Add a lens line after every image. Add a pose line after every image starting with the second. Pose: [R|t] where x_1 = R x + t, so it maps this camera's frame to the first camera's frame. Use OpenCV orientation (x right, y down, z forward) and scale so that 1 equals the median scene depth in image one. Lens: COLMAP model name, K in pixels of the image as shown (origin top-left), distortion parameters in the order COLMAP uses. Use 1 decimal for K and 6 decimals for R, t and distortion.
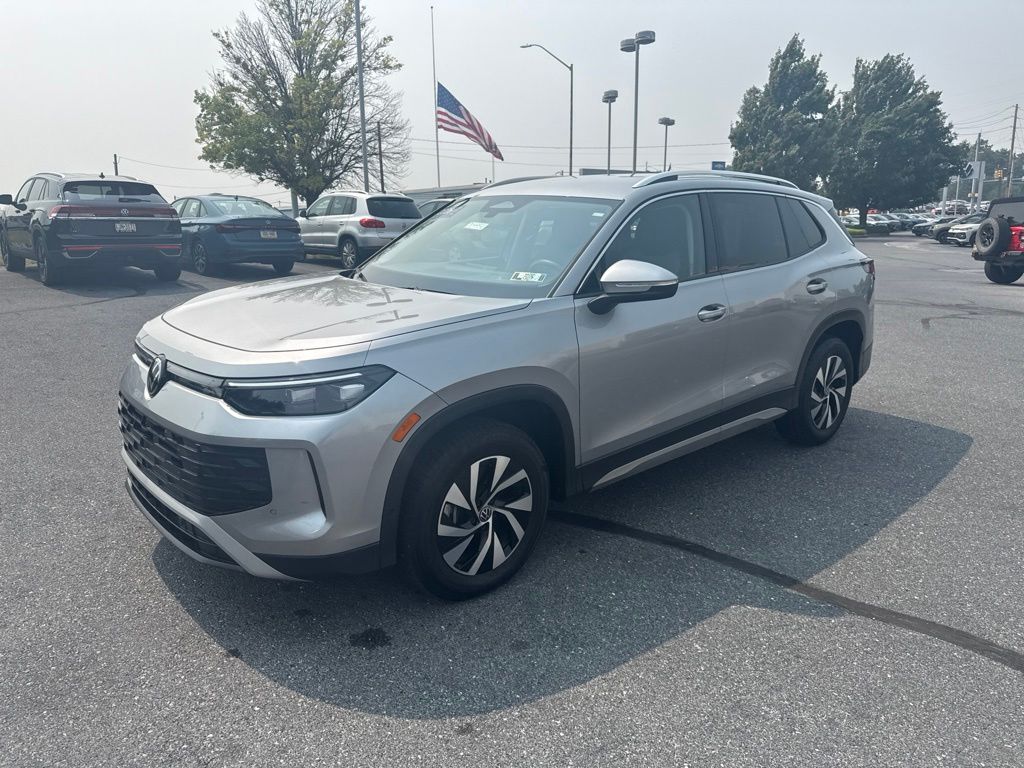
lens RADIAL K [[725.8, 0, 507.1], [0, 725.8, 385.9], [0, 0, 1]] dist [0.026757, -0.036983]
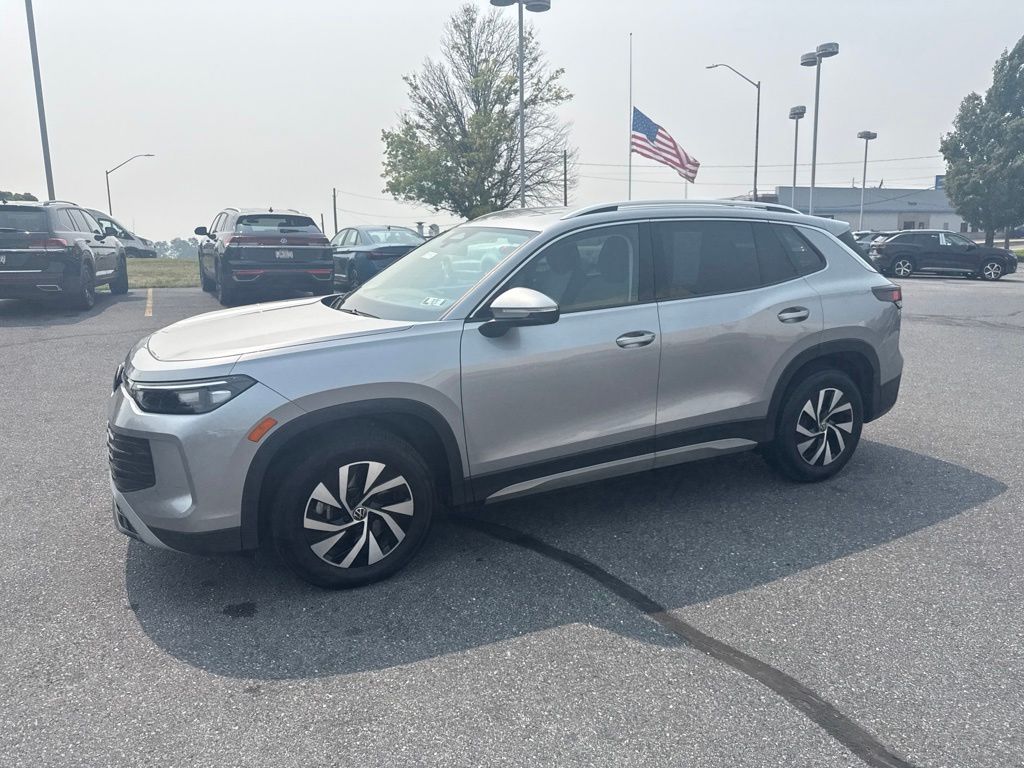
lens RADIAL K [[725.8, 0, 506.6], [0, 725.8, 380.8], [0, 0, 1]] dist [0.026757, -0.036983]
pose [[0.965253, 0.038511, -0.258465, 0.098439], [-0.047956, 0.998389, -0.030333, -0.000799], [0.256880, 0.041674, 0.965544, -0.006390]]
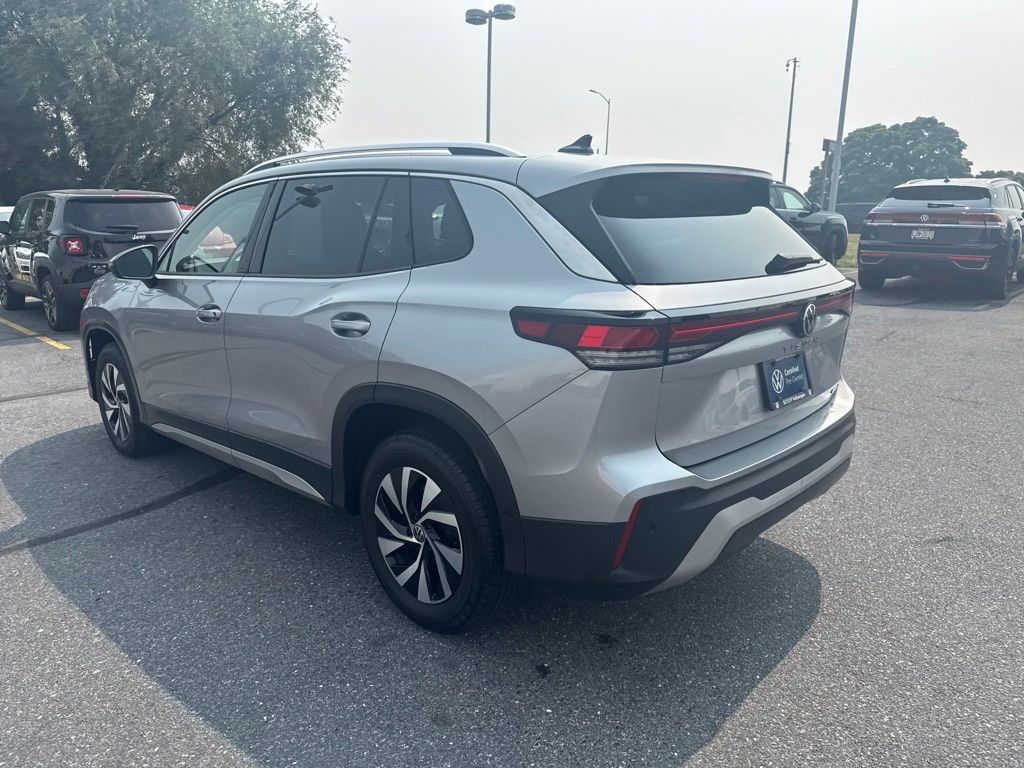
lens RADIAL K [[725.8, 0, 504.9], [0, 725.8, 388.0], [0, 0, 1]] dist [0.026757, -0.036983]
pose [[0.075835, 0.220214, -0.972499, 0.325567], [-0.233407, 0.952131, 0.197401, -0.074213], [0.969418, 0.212018, 0.123604, 0.336283]]
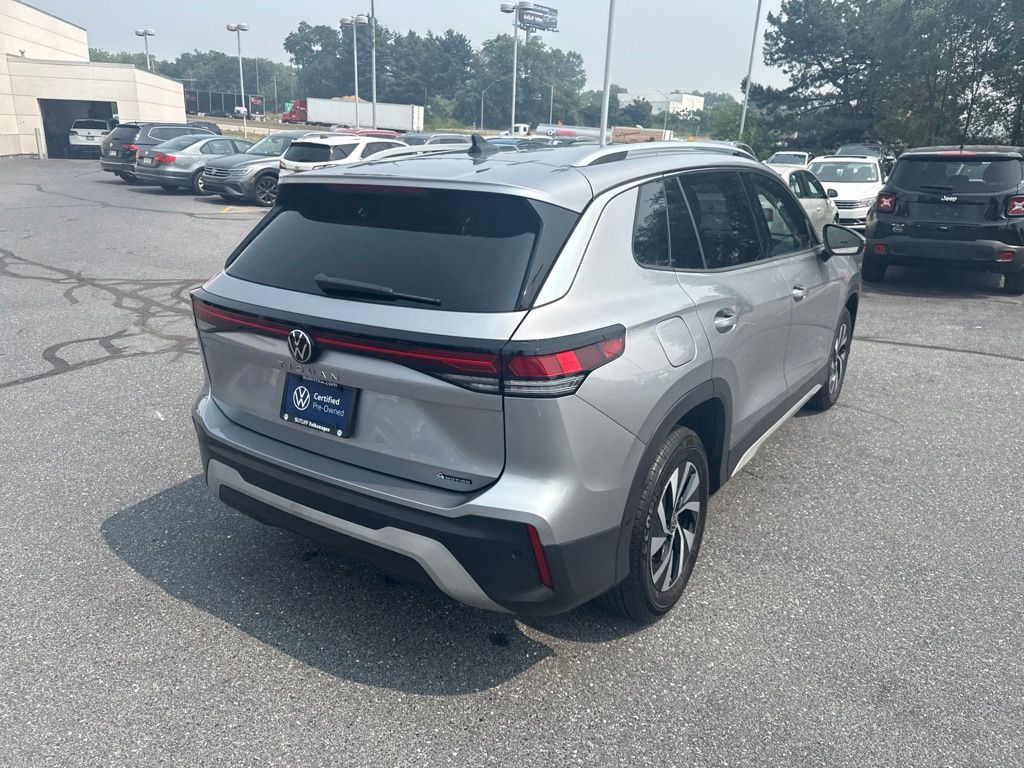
lens RADIAL K [[725.8, 0, 508.1], [0, 725.8, 379.2], [0, 0, 1]] dist [0.026757, -0.036983]
pose [[-0.968397, 0.056918, -0.242833, 0.154678], [-0.076929, 0.857980, 0.507890, -0.152082], [0.237254, 0.510520, -0.826486, 0.573055]]
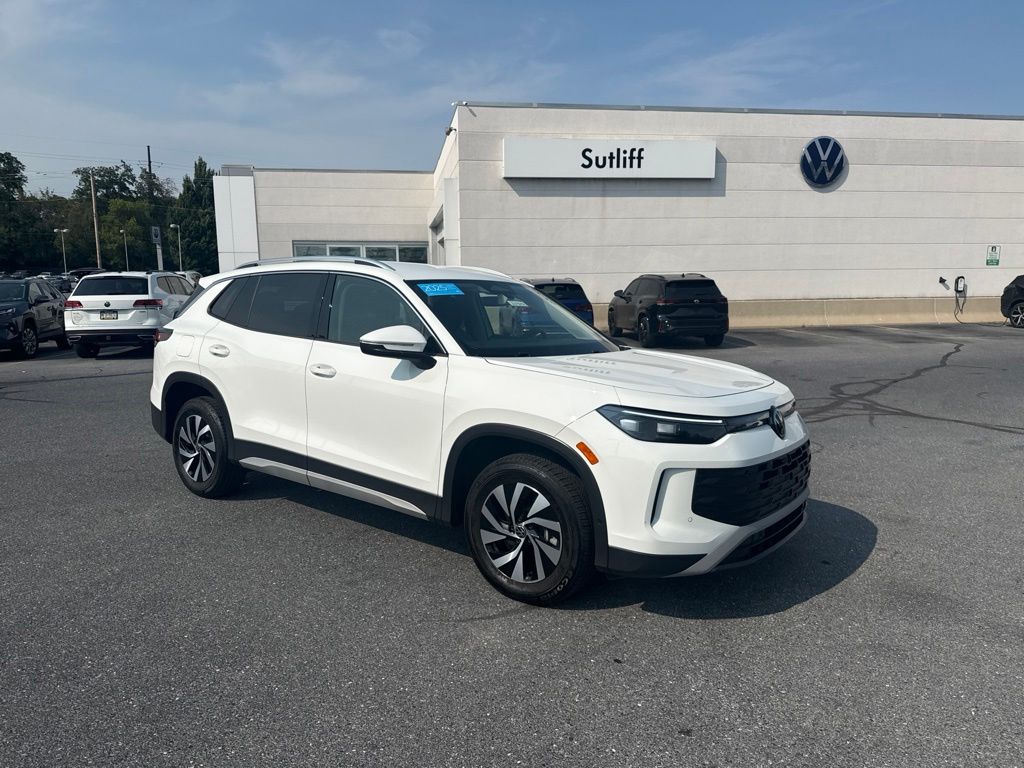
lens RADIAL K [[725.8, 0, 506.1], [0, 725.8, 388.3], [0, 0, 1]] dist [0.026757, -0.036983]
pose [[-0.145757, -0.130778, 0.980639, -0.339552], [0.221244, 0.961811, 0.161152, -0.080342], [-0.964265, 0.240449, -0.111257, 0.331140]]
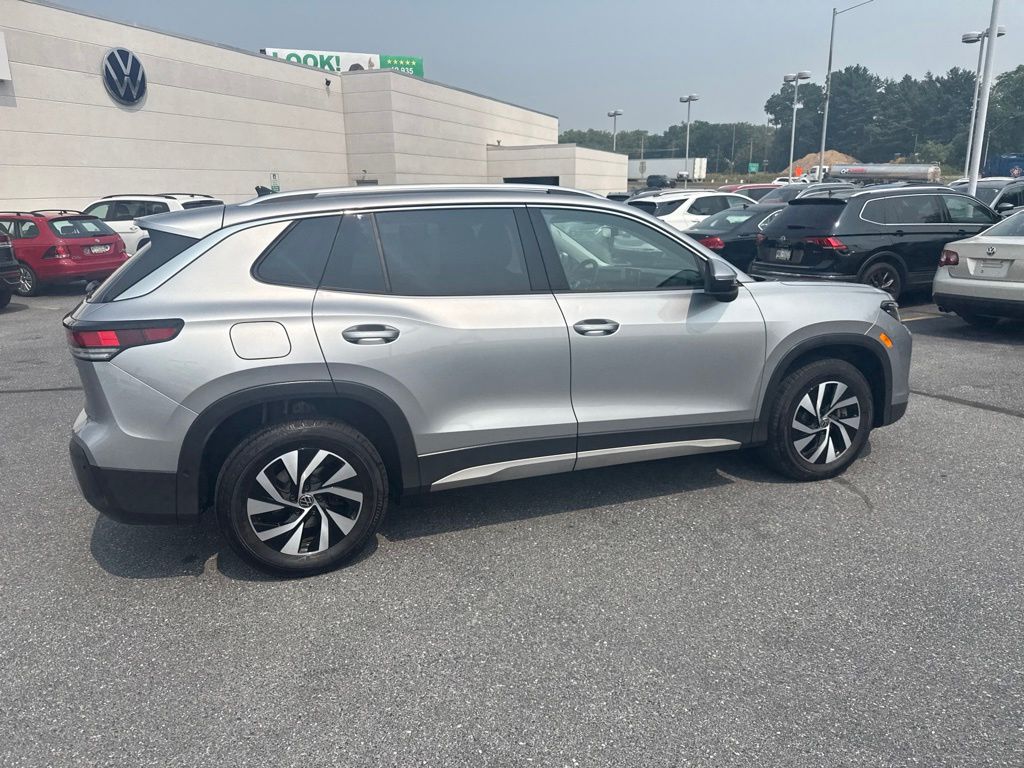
lens RADIAL K [[725.8, 0, 507.2], [0, 725.8, 384.3], [0, 0, 1]] dist [0.026757, -0.036983]
pose [[-0.934592, -0.057503, 0.351043, -0.075363], [0.109044, 0.893026, 0.436594, -0.149871], [-0.338596, 0.446316, -0.828344, 0.595585]]
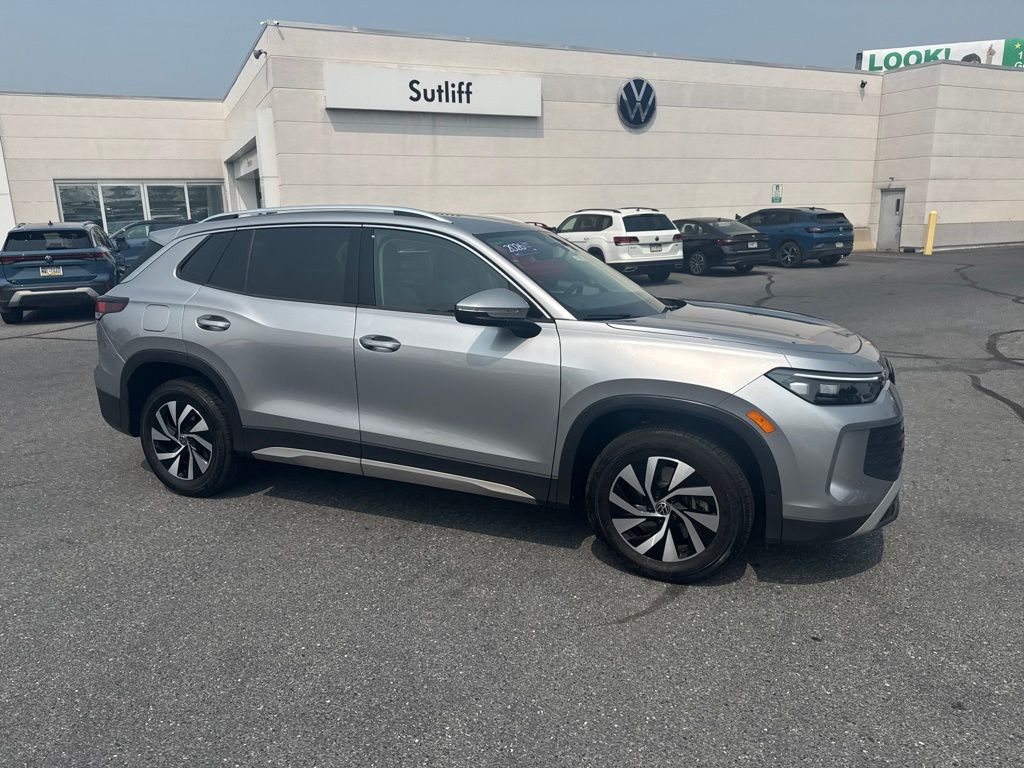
lens RADIAL K [[725.8, 0, 506.7], [0, 725.8, 391.6], [0, 0, 1]] dist [0.026757, -0.036983]
pose [[-0.423729, -0.189349, 0.885777, -0.274477], [0.220817, 0.926809, 0.303753, -0.106607], [-0.878461, 0.324304, -0.350904, 0.420795]]
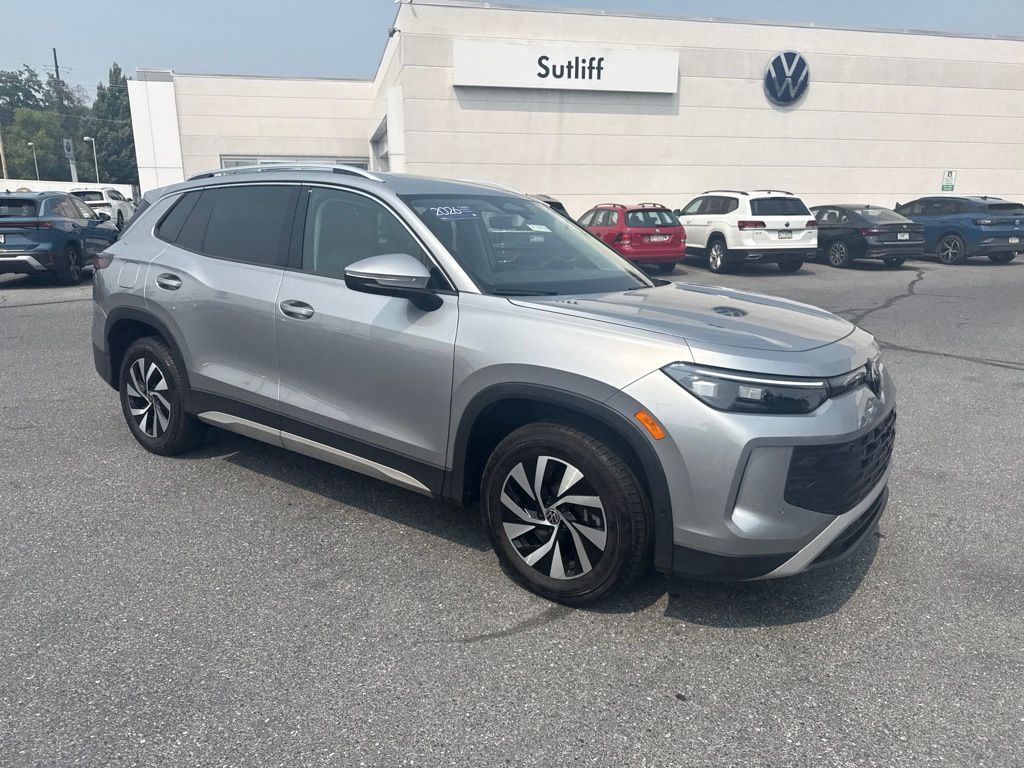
lens RADIAL K [[725.8, 0, 506.9], [0, 725.8, 390.9], [0, 0, 1]] dist [0.026757, -0.036983]
pose [[-0.223408, -0.231312, 0.946881, -0.275324], [0.209885, 0.937230, 0.278475, -0.080638], [-0.951860, 0.260950, -0.160836, 0.341037]]
